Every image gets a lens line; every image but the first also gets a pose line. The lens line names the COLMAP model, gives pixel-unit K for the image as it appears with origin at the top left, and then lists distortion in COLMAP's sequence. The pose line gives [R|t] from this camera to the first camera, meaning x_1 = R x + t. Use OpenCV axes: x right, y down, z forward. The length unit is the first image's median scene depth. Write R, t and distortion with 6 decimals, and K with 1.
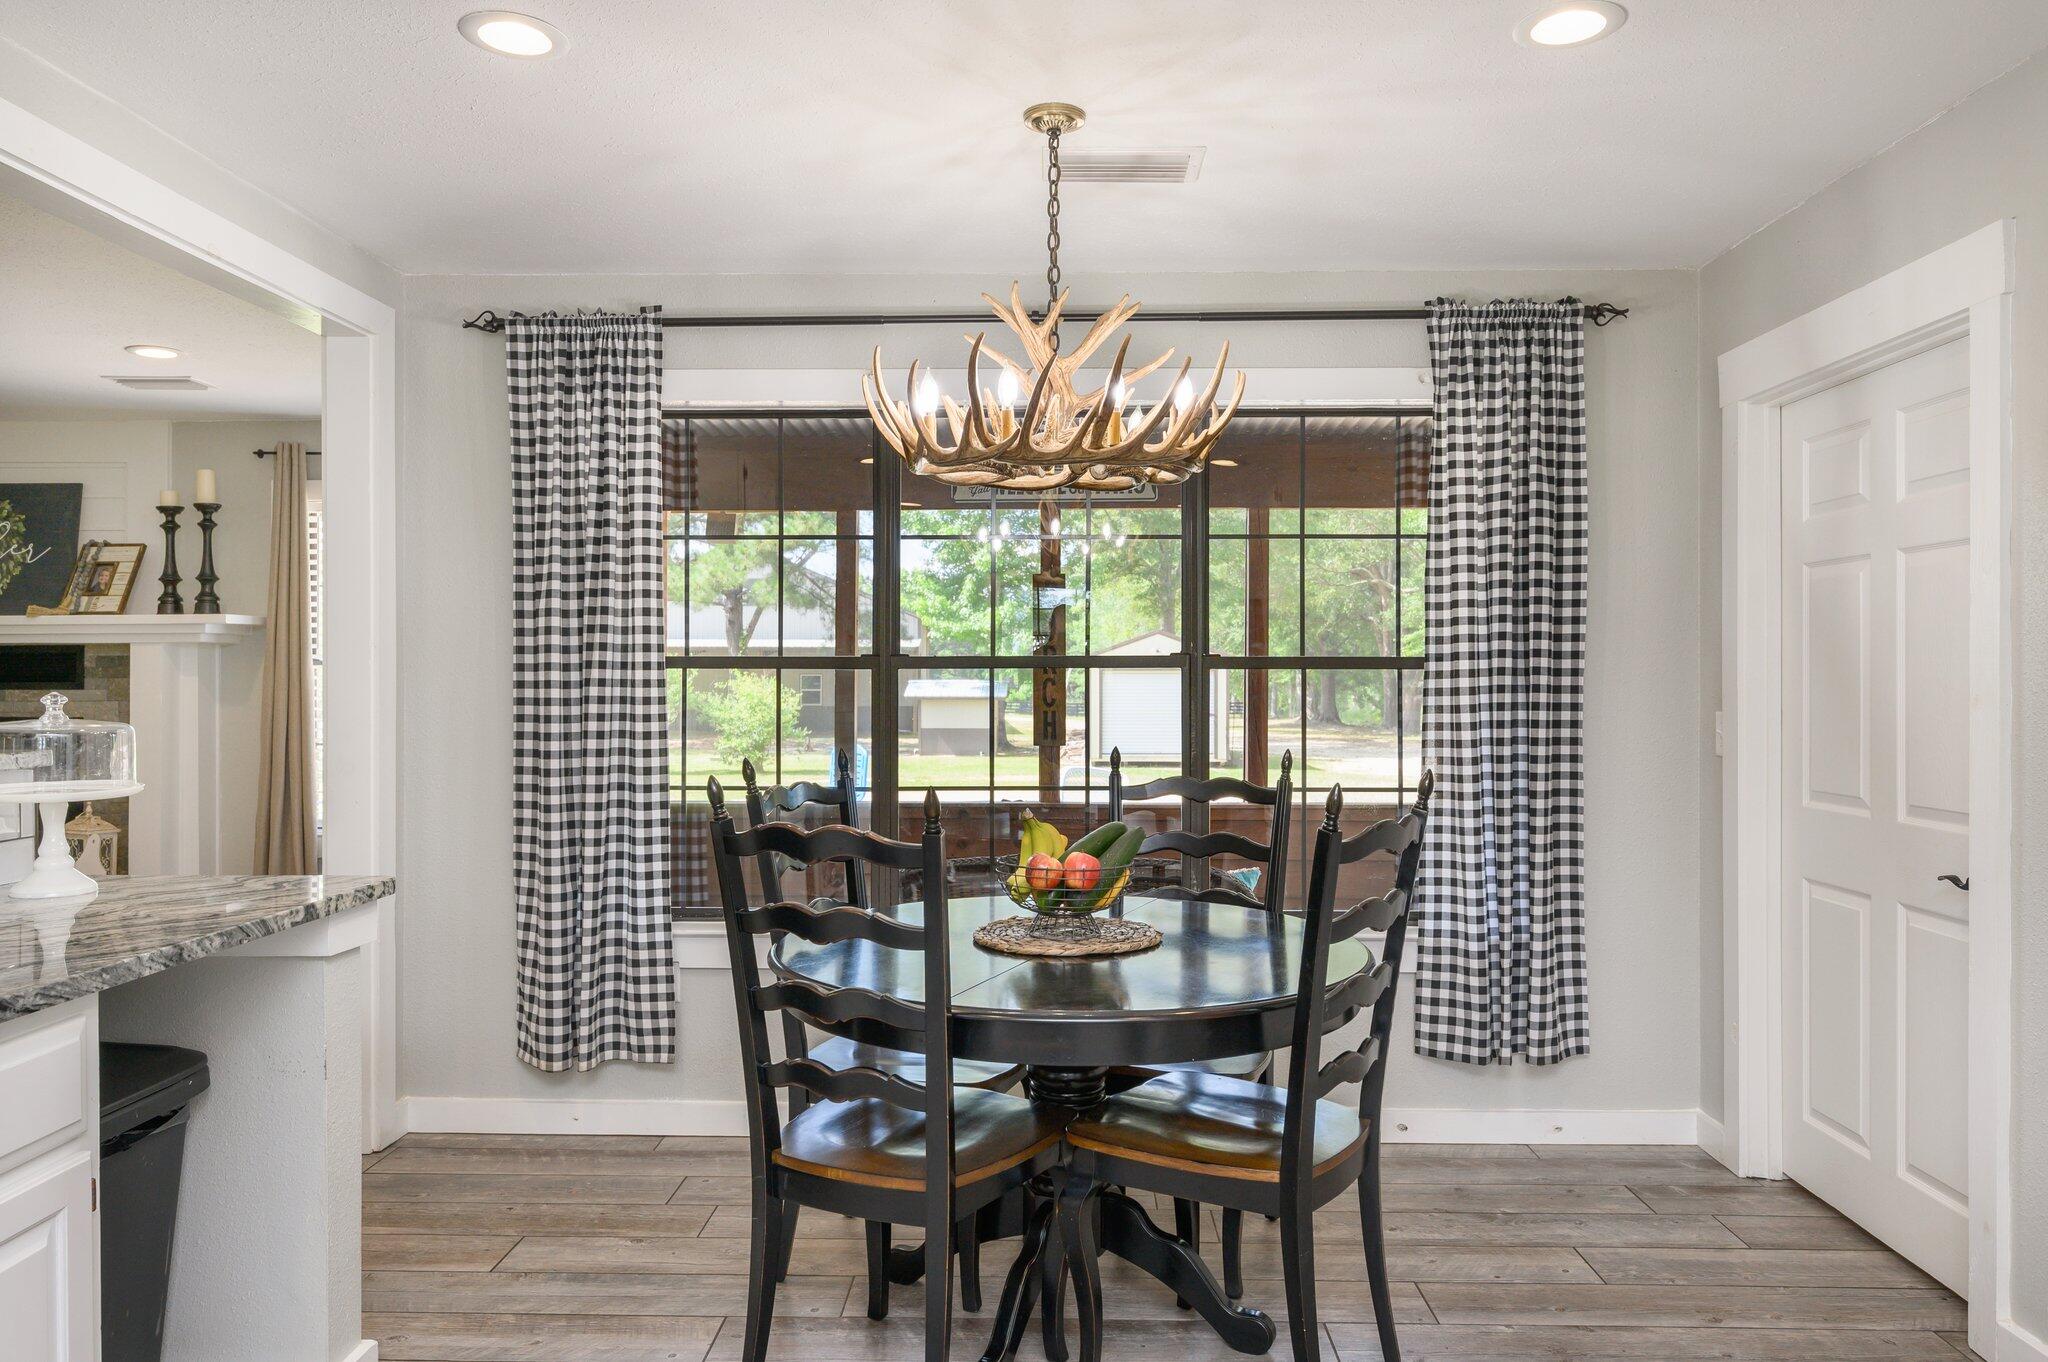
lens RADIAL K [[1441.6, 0, 1041.3], [0, 1441.6, 677.2], [0, 0, 1]] dist [-0.002188, 0.000414]
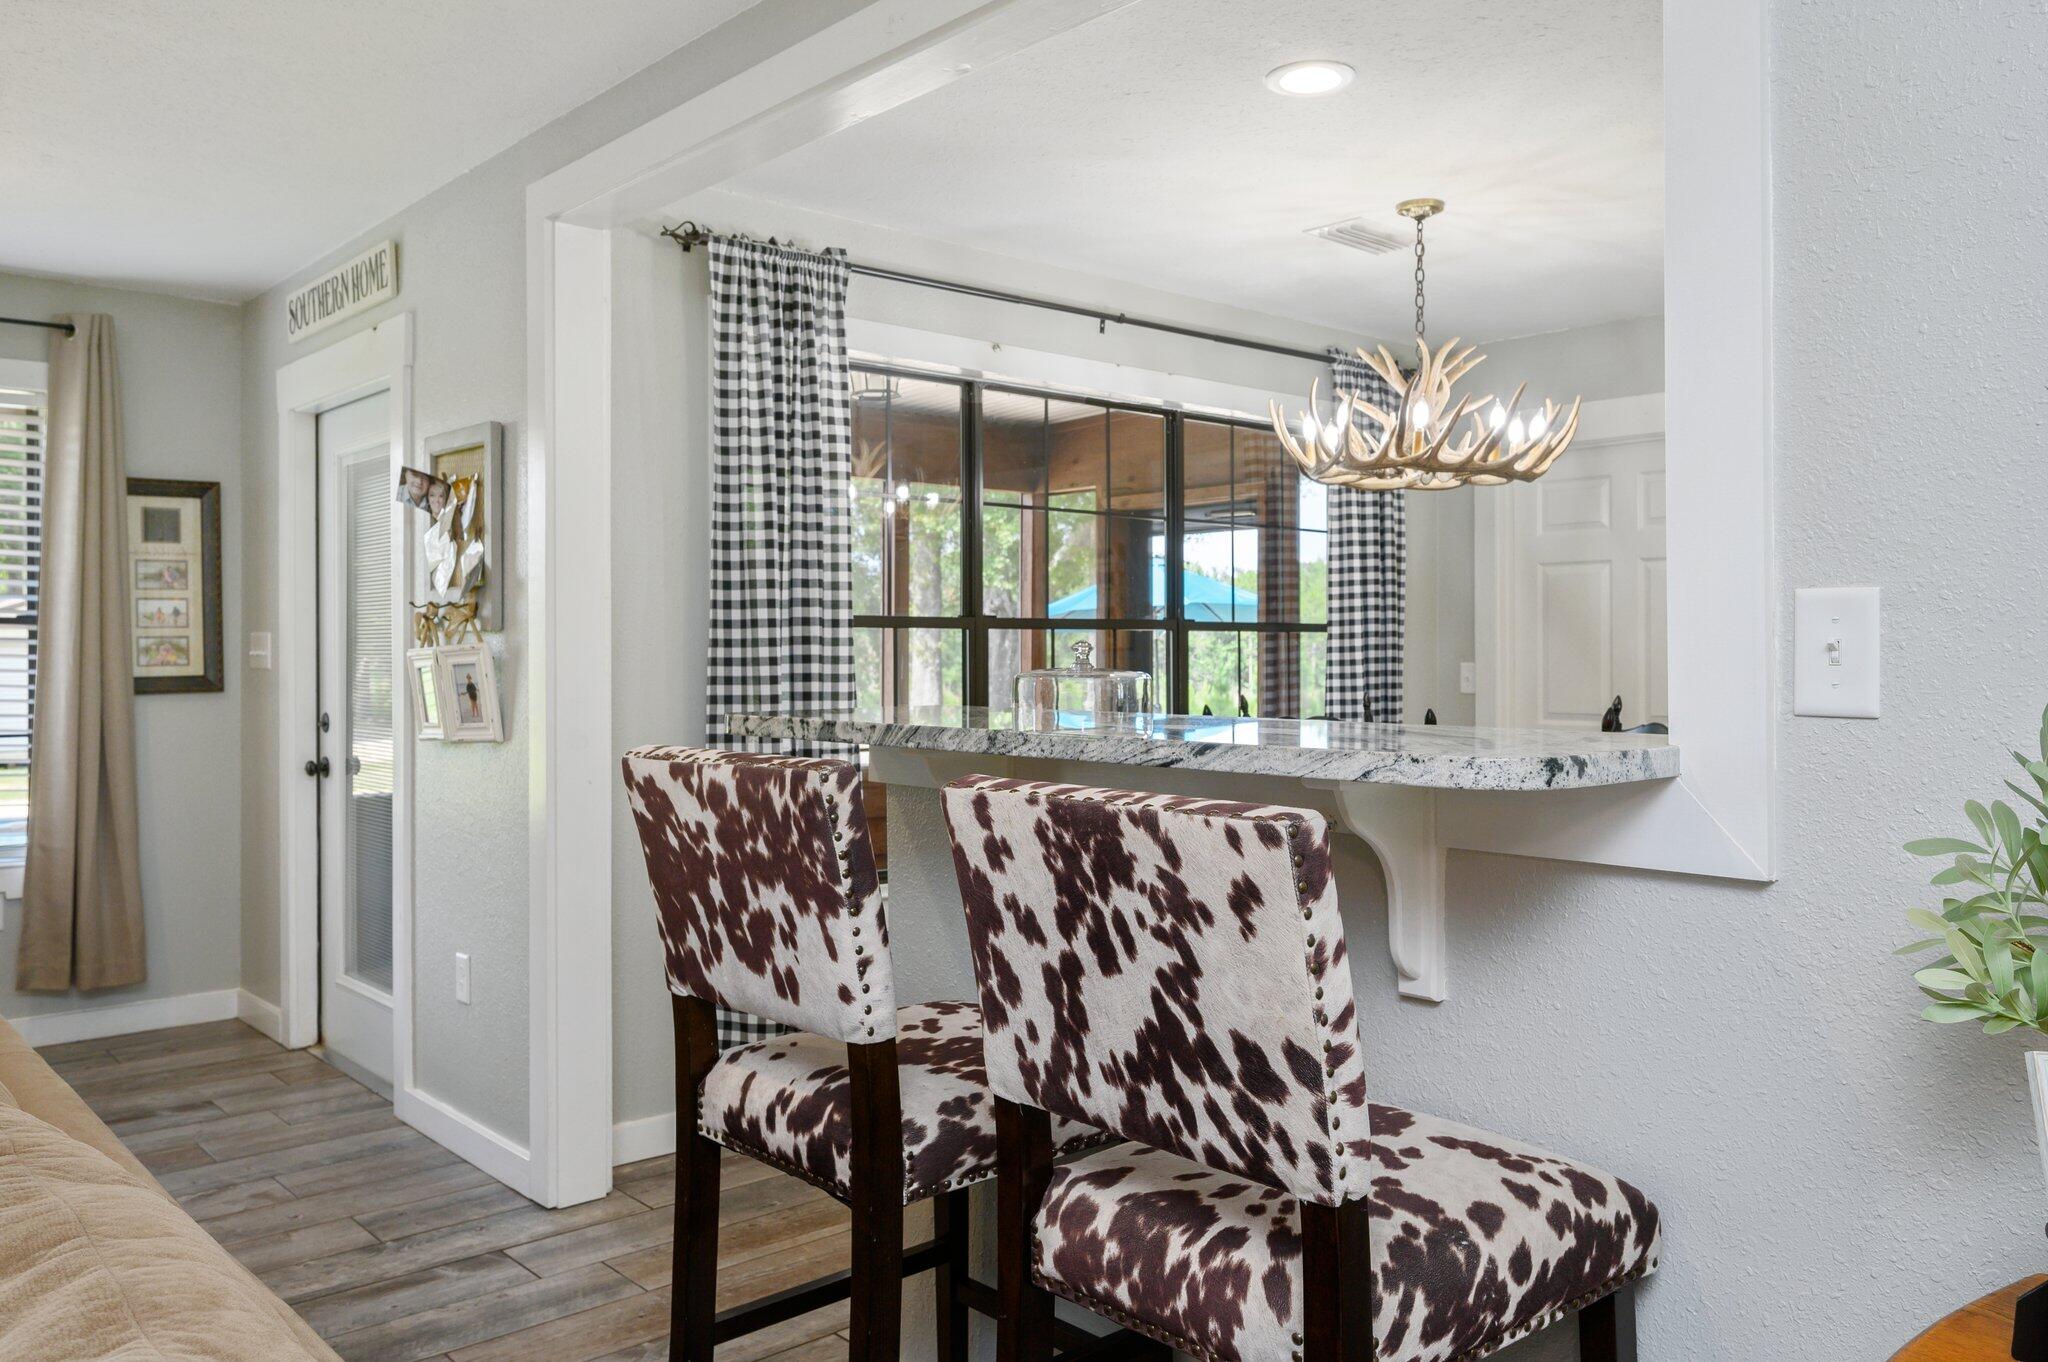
lens RADIAL K [[1590.2, 0, 1035.2], [0, 1590.2, 657.6], [0, 0, 1]] dist [-0.001914, 0.006290]
pose [[0.723692, -0.005466, 0.690101, -0.918639], [-0.000796, 0.999961, 0.008754, 0.005449], [-0.690122, -0.006885, 0.723660, 0.145296]]
